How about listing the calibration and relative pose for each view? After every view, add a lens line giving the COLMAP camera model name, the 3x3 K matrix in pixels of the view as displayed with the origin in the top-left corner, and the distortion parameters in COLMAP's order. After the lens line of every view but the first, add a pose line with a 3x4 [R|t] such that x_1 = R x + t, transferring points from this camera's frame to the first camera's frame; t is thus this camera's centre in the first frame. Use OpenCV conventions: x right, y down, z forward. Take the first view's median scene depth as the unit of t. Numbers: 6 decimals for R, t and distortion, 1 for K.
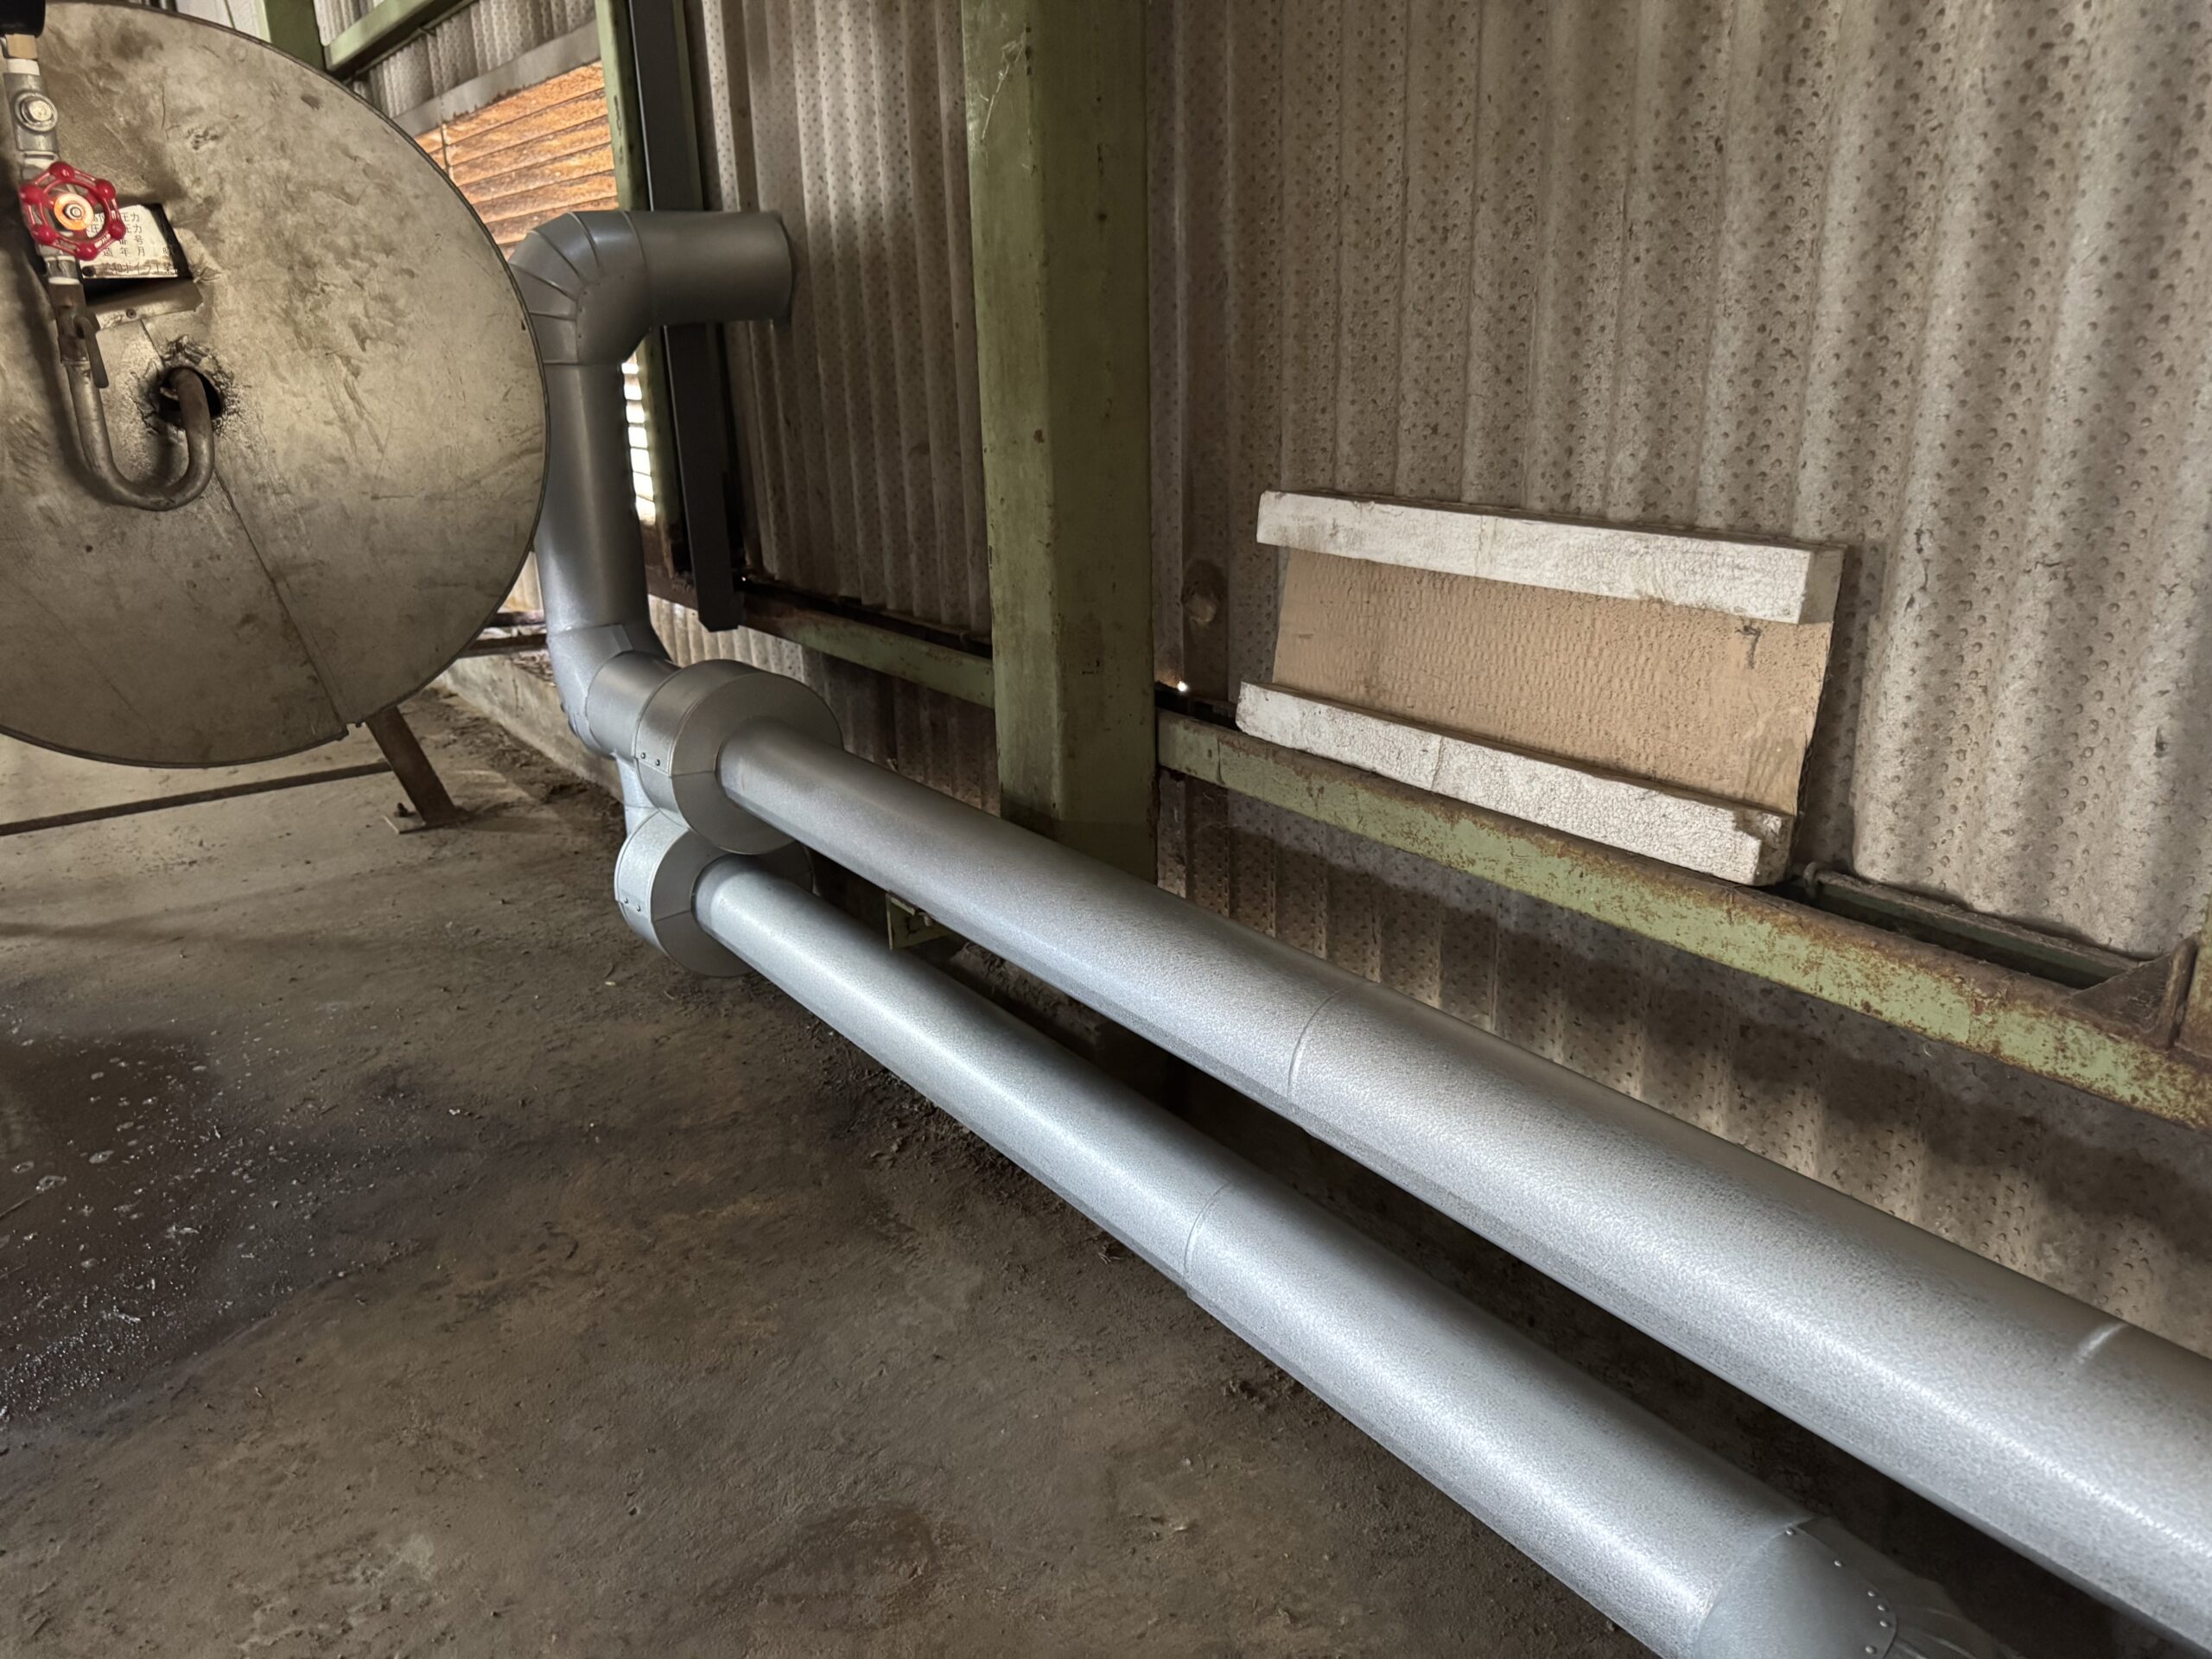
lens RADIAL K [[1545.0, 0, 1106.0], [0, 1545.0, 829.5], [0, 0, 1]] dist [0.058389, -0.068483]
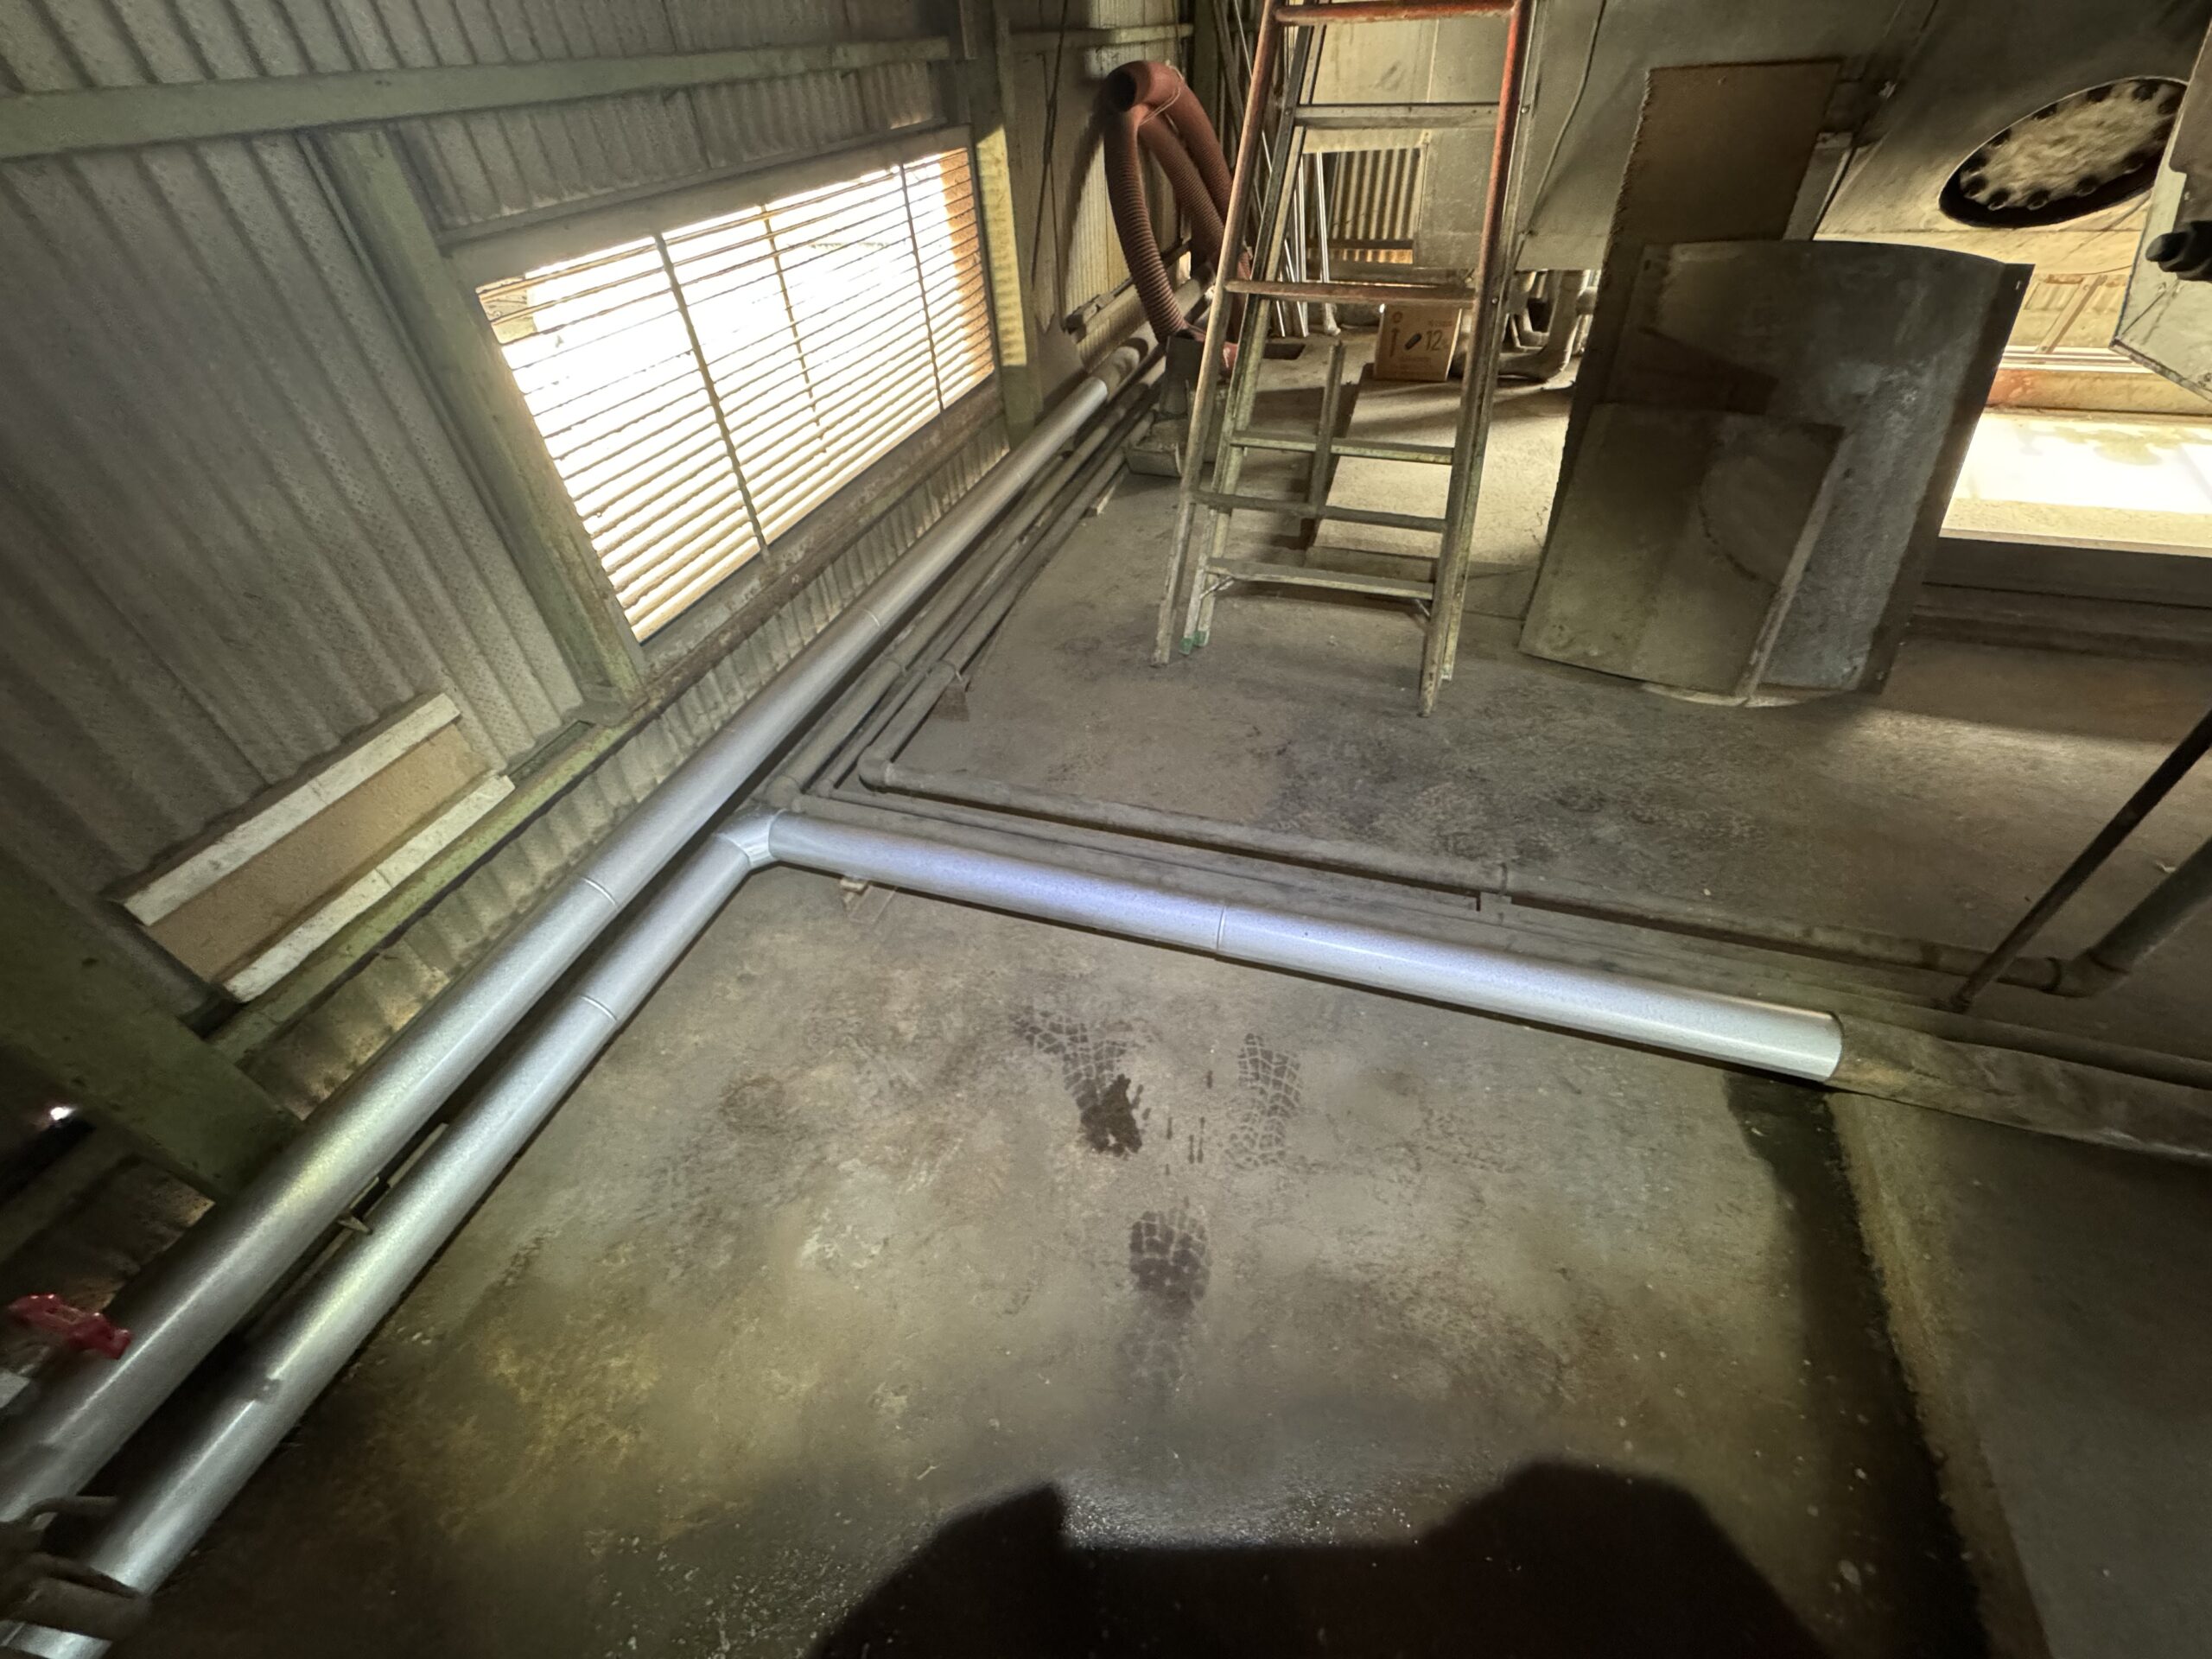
lens RADIAL K [[889.9, 0, 1106.0], [0, 889.9, 829.5], [0, 0, 1]] dist [-0.000140, -0.000141]
pose [[-0.614764, -0.478049, 0.627323, -1.135871], [0.314310, 0.580999, 0.750765, -0.690614], [-0.723377, 0.658718, -0.206922, 0.490337]]
